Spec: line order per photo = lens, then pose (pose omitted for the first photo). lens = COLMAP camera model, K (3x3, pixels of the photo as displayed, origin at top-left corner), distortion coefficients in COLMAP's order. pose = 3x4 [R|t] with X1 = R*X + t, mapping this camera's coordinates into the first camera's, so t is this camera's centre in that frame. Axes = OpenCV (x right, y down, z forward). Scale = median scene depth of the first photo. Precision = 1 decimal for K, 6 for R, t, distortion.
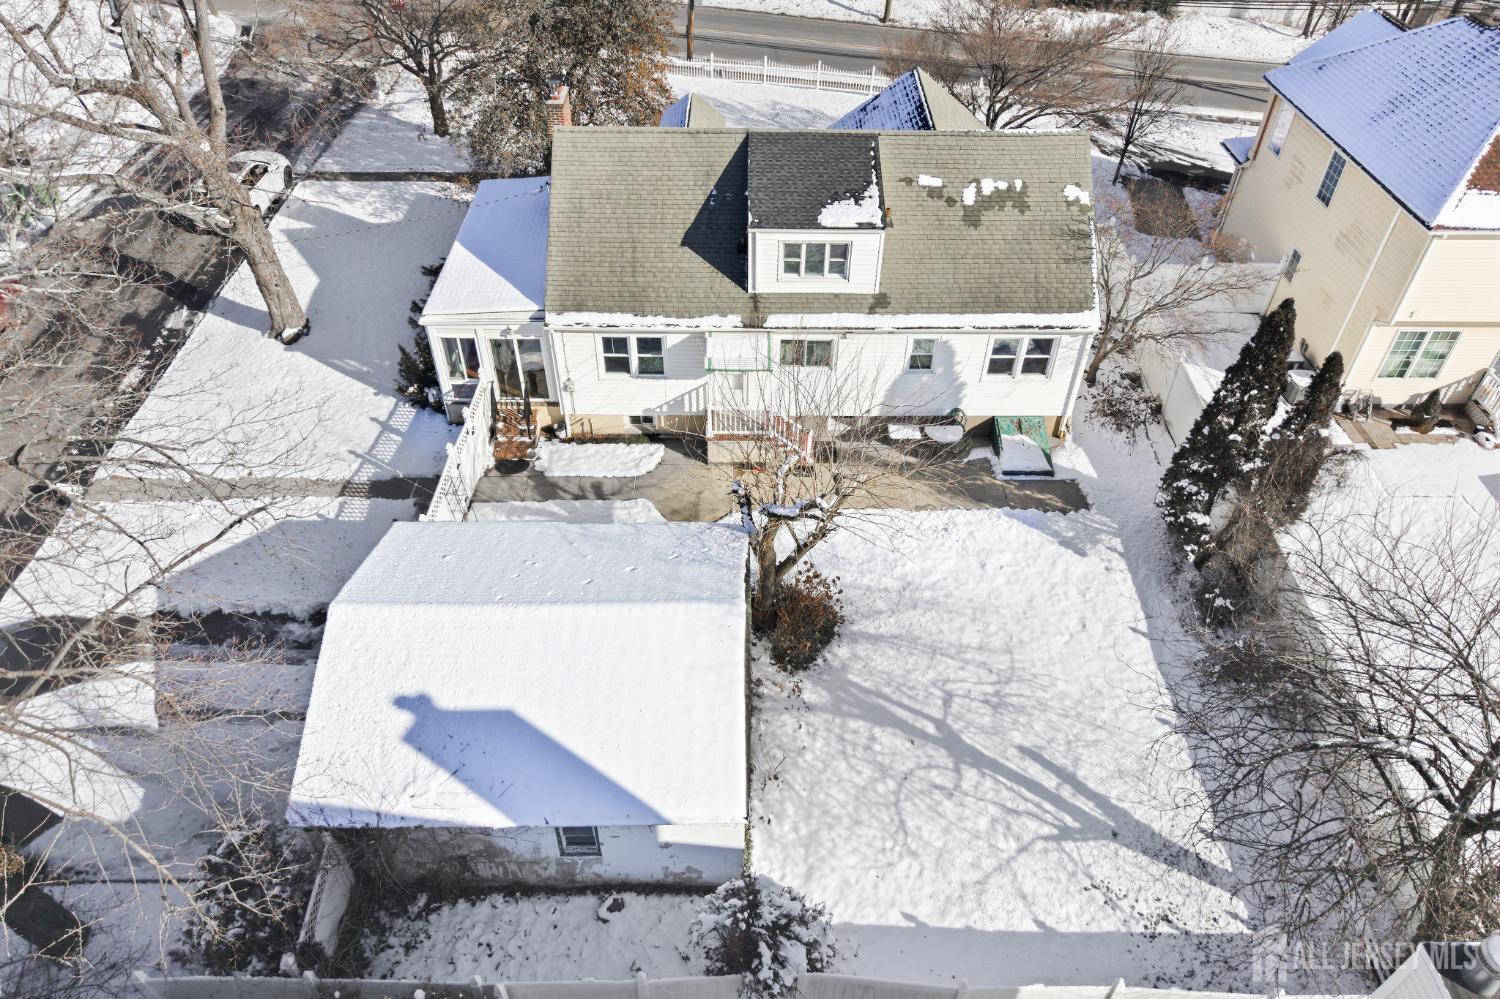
lens RADIAL K [[998.8, 0, 750.6], [0, 998.8, 495.3], [0, 0, 1]] dist [0.001324, -0.003236]
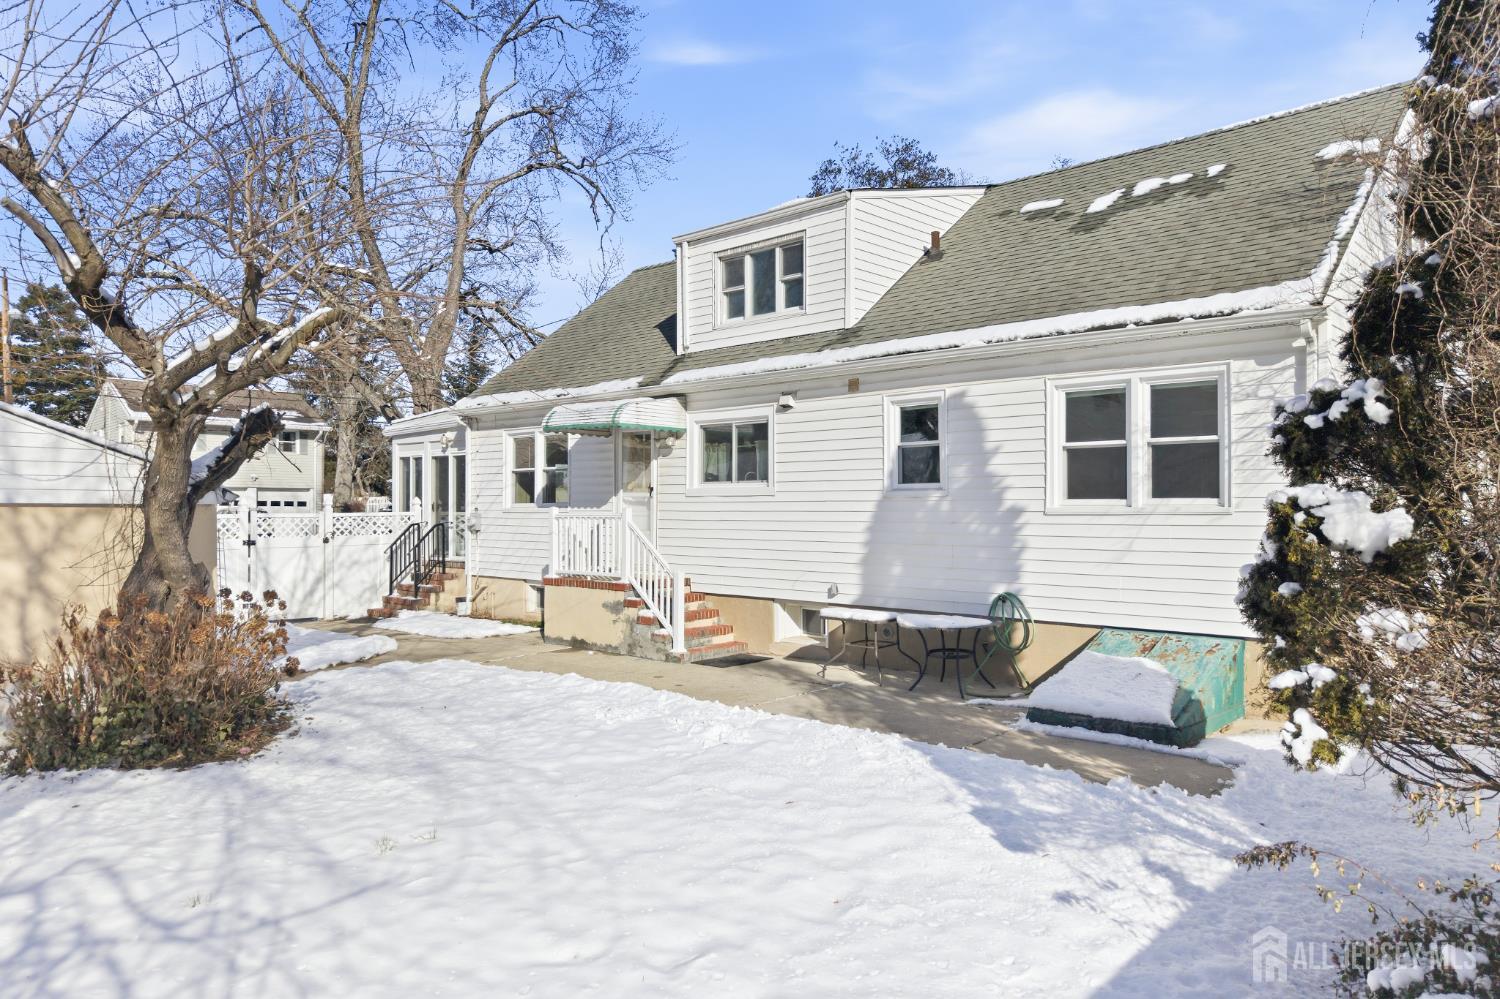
lens RADIAL K [[998.8, 0, 747.9], [0, 998.8, 504.7], [0, 0, 1]] dist [0.001324, -0.003236]
pose [[0.727059, -0.015120, -0.686409, 0.448170], [-0.445909, 0.749806, -0.488832, 0.144829], [0.522064, 0.661485, 0.538411, 0.764324]]
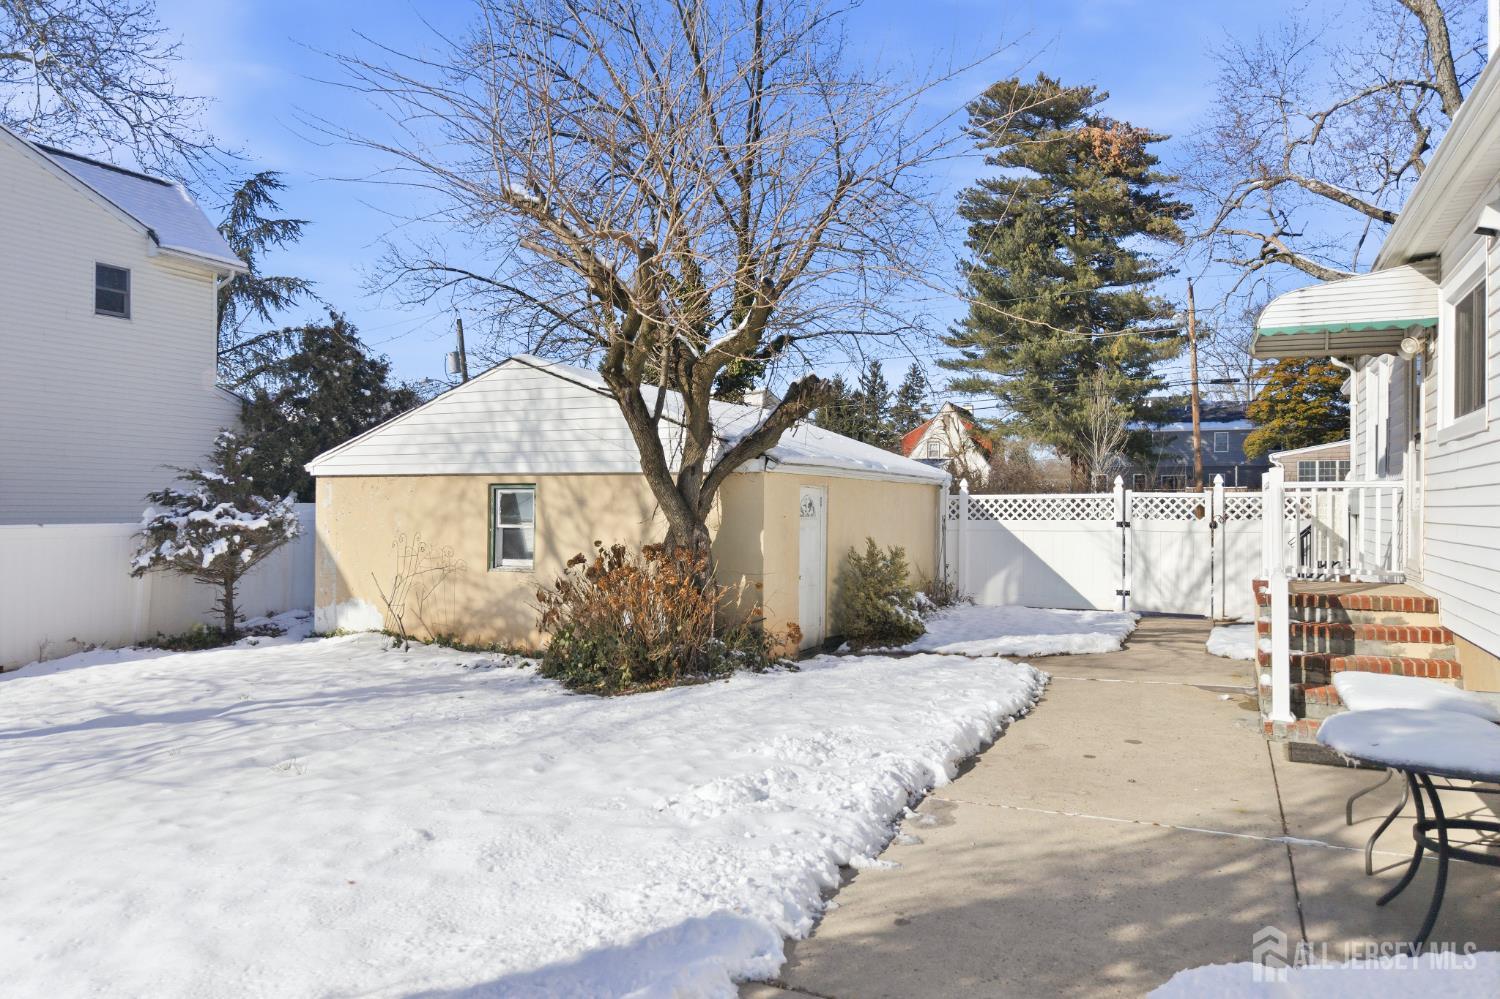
lens RADIAL K [[998.8, 0, 753.9], [0, 998.8, 501.4], [0, 0, 1]] dist [0.001324, -0.003236]
pose [[-0.433576, -0.018277, -0.900932, 0.396650], [-0.604146, 0.747706, 0.275578, -0.074835], [0.668595, 0.663778, -0.335230, 1.033725]]
